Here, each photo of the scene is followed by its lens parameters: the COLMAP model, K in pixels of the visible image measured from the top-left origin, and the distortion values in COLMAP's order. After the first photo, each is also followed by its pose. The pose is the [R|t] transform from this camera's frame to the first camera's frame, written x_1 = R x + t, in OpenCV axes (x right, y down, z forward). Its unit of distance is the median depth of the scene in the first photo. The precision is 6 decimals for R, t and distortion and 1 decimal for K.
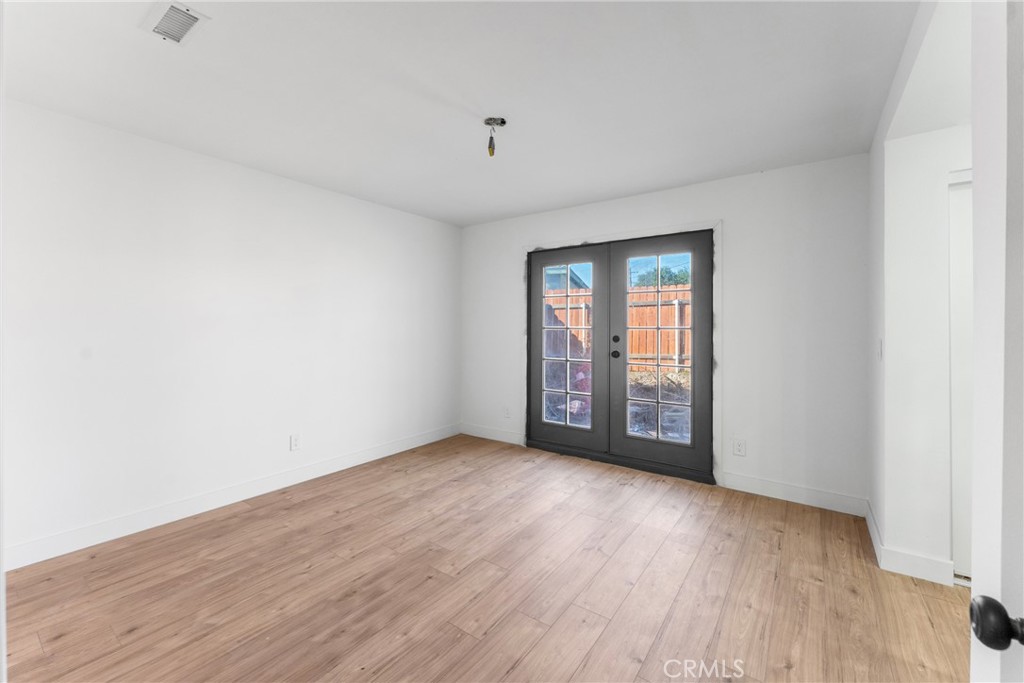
lens RADIAL K [[411.0, 0, 508.1], [0, 411.0, 334.4], [0, 0, 1]] dist [0.004499, -0.001022]
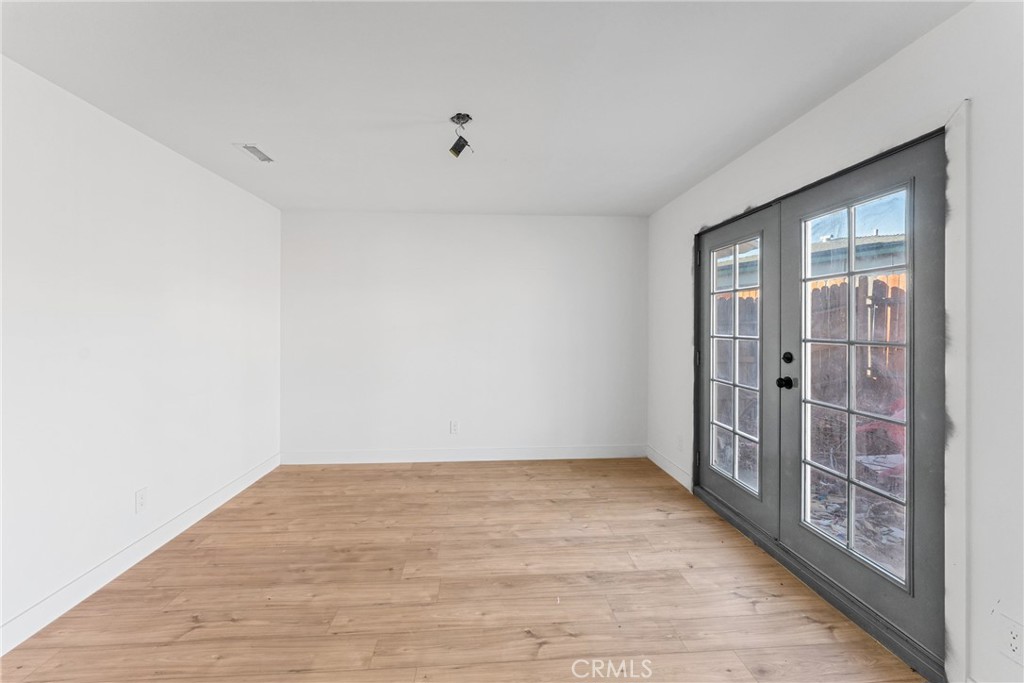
lens RADIAL K [[411.0, 0, 509.3], [0, 411.0, 333.3], [0, 0, 1]] dist [0.004499, -0.001022]
pose [[0.643099, 0.011257, -0.765701, 0.540397], [-0.012862, 0.999910, 0.003898, -0.025745], [0.765675, 0.007342, 0.643185, 0.347003]]
